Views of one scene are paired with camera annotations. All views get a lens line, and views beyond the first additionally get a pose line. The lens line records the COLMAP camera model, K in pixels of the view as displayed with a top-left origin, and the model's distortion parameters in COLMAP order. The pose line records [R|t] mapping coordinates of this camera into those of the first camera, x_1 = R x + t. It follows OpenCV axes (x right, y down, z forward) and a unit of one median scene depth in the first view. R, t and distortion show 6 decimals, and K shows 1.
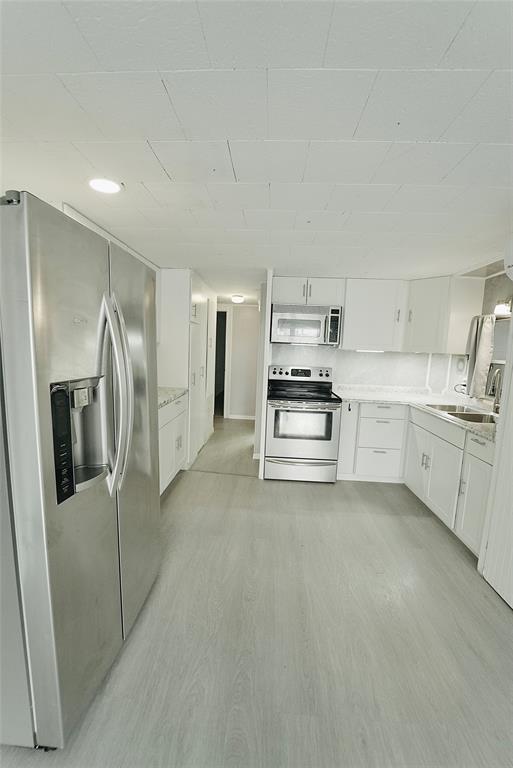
lens RADIAL K [[314.2, 0, 255.0], [0, 314.2, 385.8], [0, 0, 1]] dist [-0.023990, 0.000119]
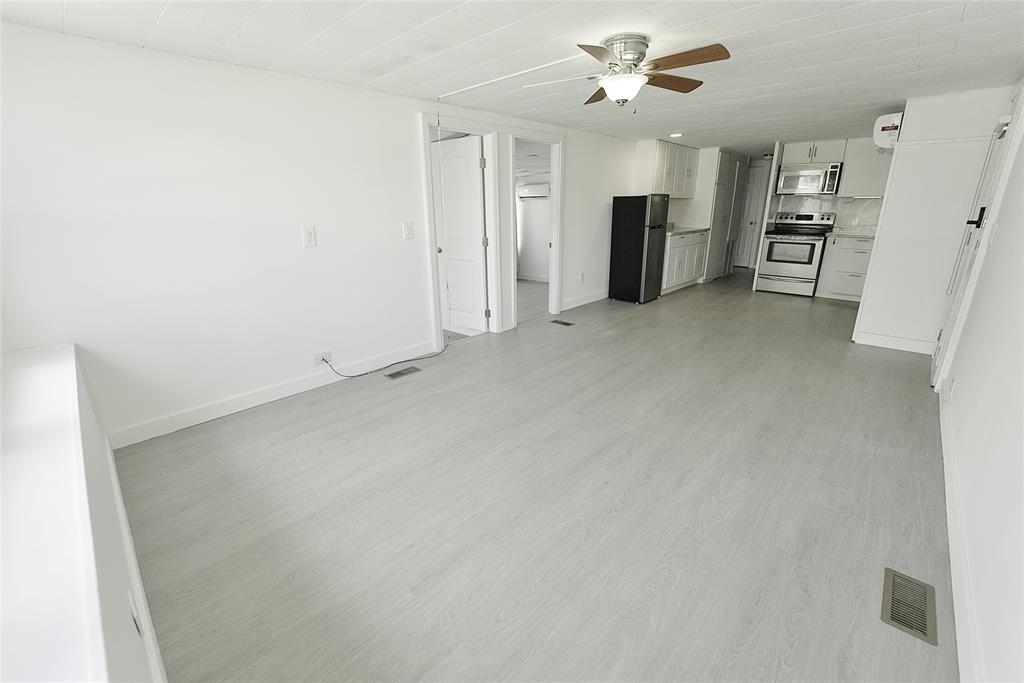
lens RADIAL K [[418.9, 0, 511.1], [0, 418.9, 339.0], [0, 0, 1]] dist [-0.023990, 0.000119]
pose [[0.761228, 0.153486, -0.630058, 0.433188], [-0.042658, 0.981334, 0.187521, 0.210934], [0.647080, -0.115869, 0.753566, -1.290173]]
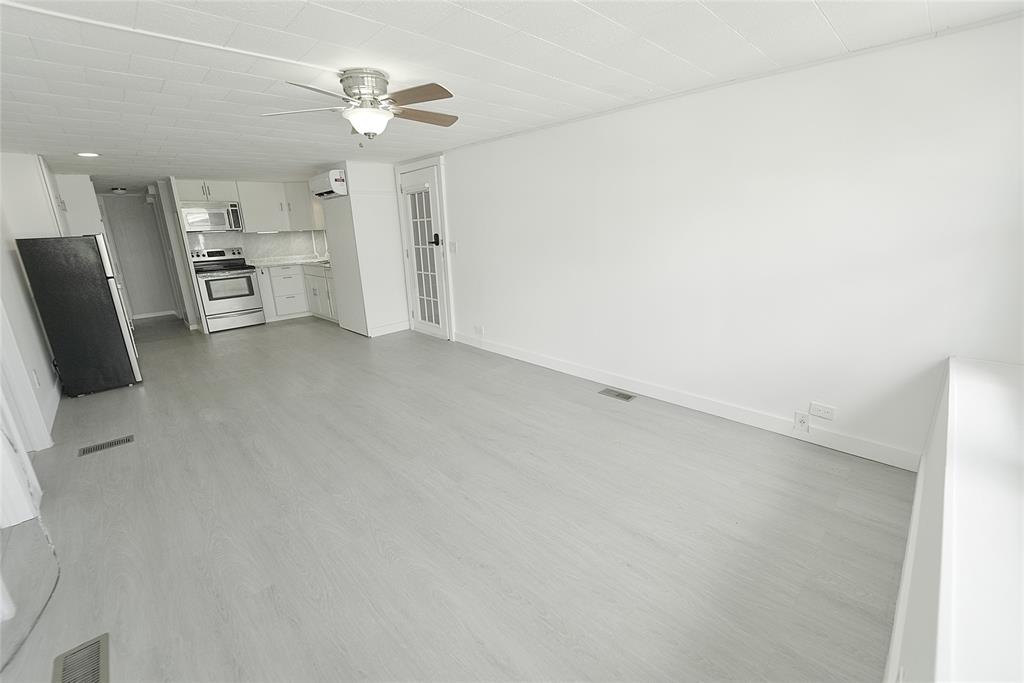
lens RADIAL K [[420.3, 0, 511.1], [0, 420.3, 340.2], [0, 0, 1]] dist [-0.025068, 0.002523]
pose [[0.677010, -0.250964, 0.691863, -0.354070], [0.151762, 0.967466, 0.202431, 0.165660], [-0.720157, -0.032050, 0.693071, -1.255655]]
